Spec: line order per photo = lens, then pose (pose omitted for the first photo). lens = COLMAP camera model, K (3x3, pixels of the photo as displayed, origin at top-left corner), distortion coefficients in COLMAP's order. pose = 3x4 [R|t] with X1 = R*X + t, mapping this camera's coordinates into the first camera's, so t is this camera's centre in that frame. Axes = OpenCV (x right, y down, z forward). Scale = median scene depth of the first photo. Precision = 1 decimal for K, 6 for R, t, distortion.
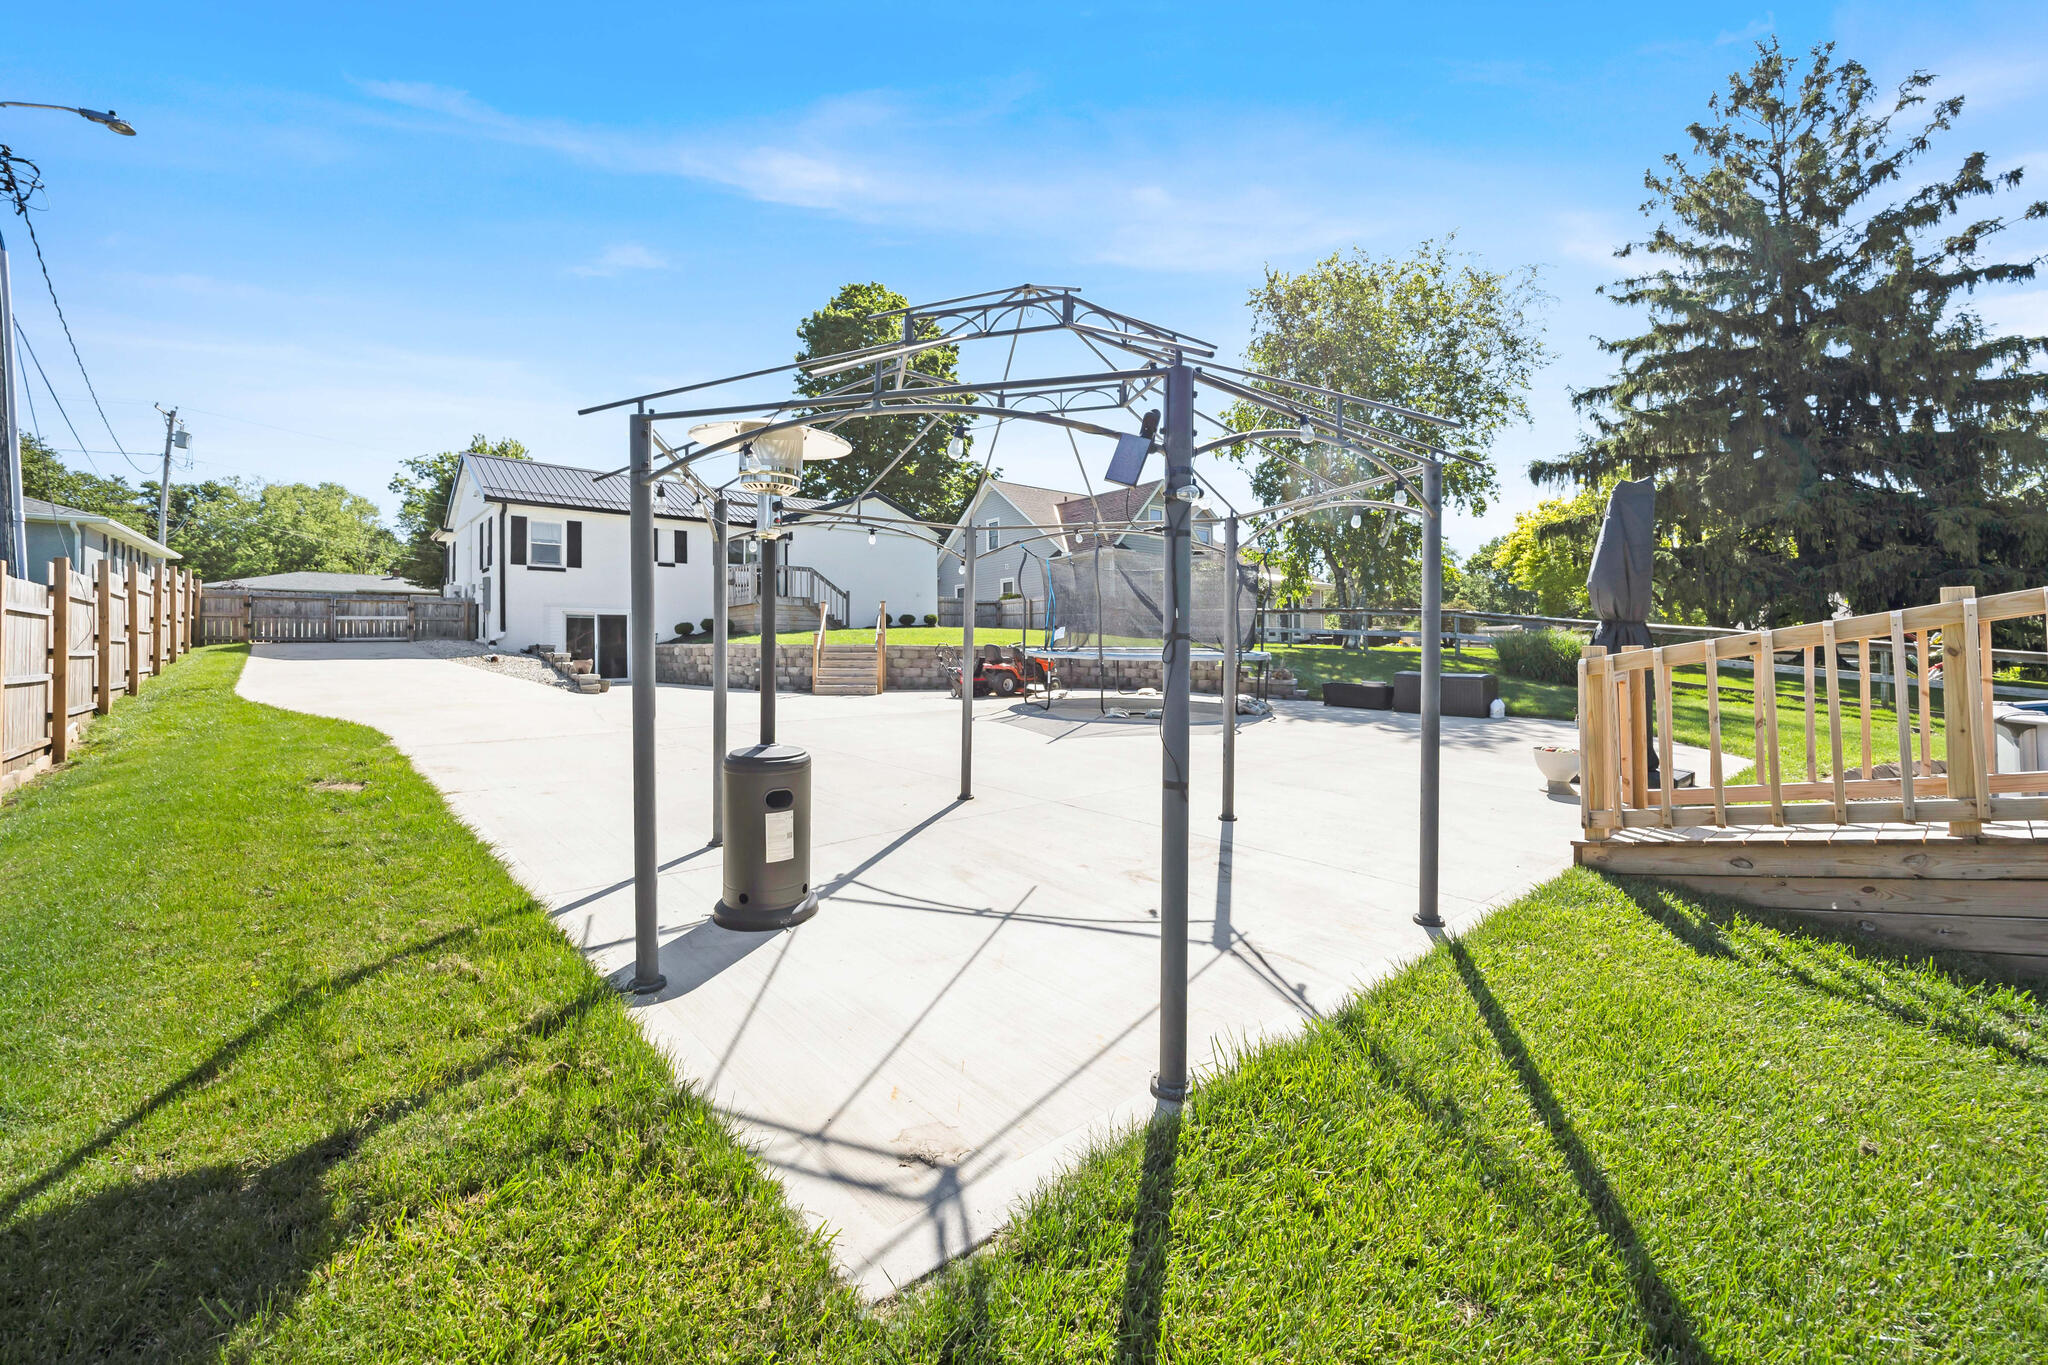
lens RADIAL K [[780.7, 0, 1026.6], [0, 780.7, 675.6], [0, 0, 1]] dist [-0.001732, -0.000037]
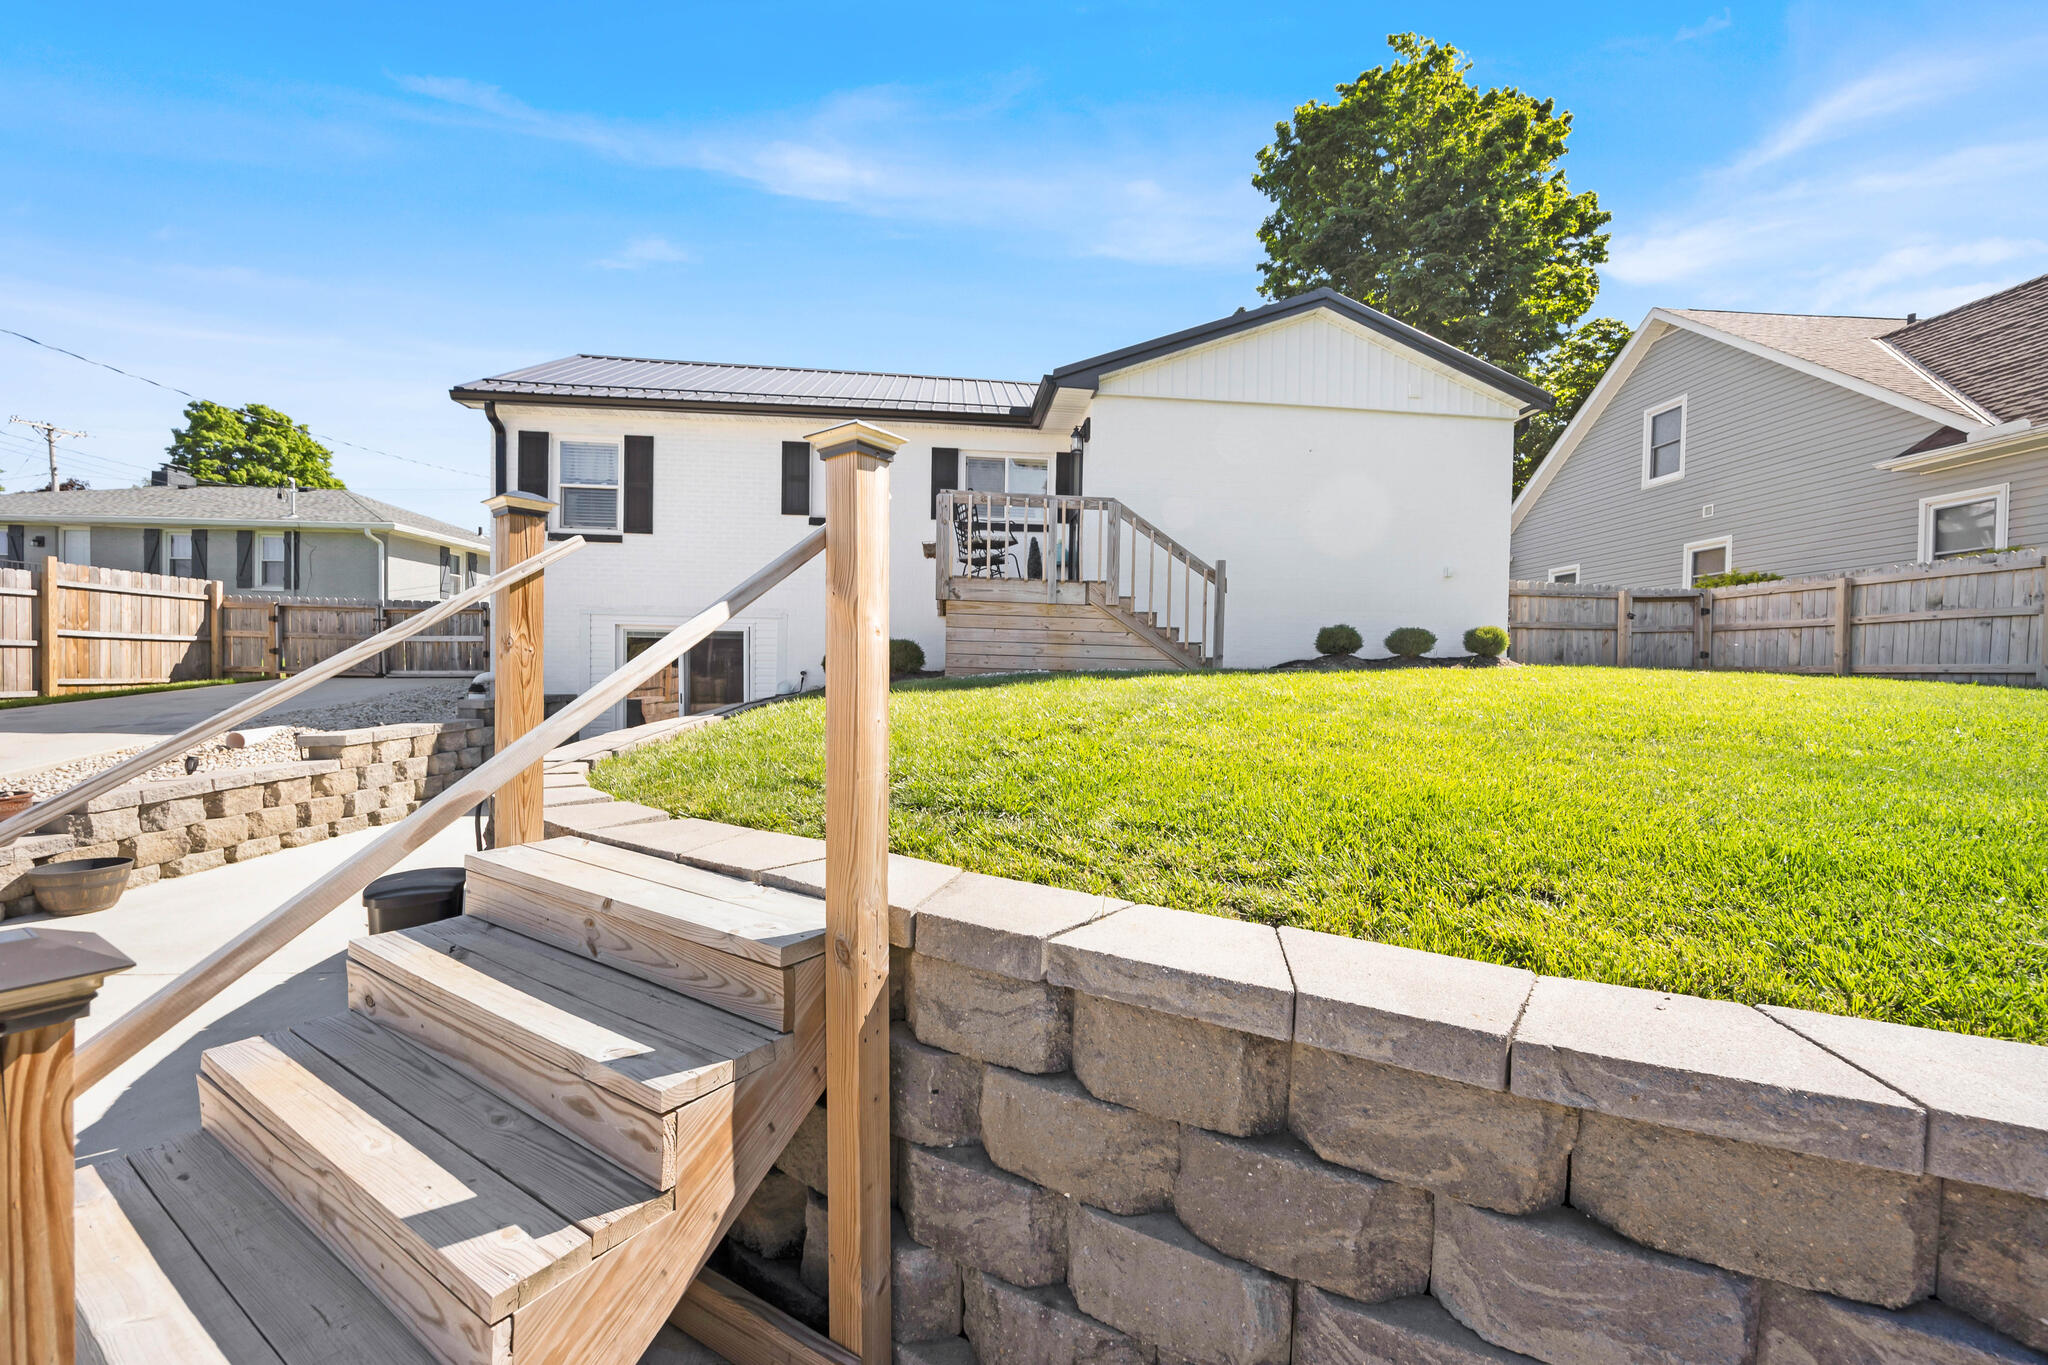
lens RADIAL K [[816.7, 0, 1031.2], [0, 816.7, 693.3], [0, 0, 1]] dist [0.001132, 0.000074]
pose [[0.802429, 0.039725, -0.595424, -0.074855], [-0.042576, 0.999050, 0.009277, -0.050296], [0.595227, 0.017907, 0.803358, 0.679585]]
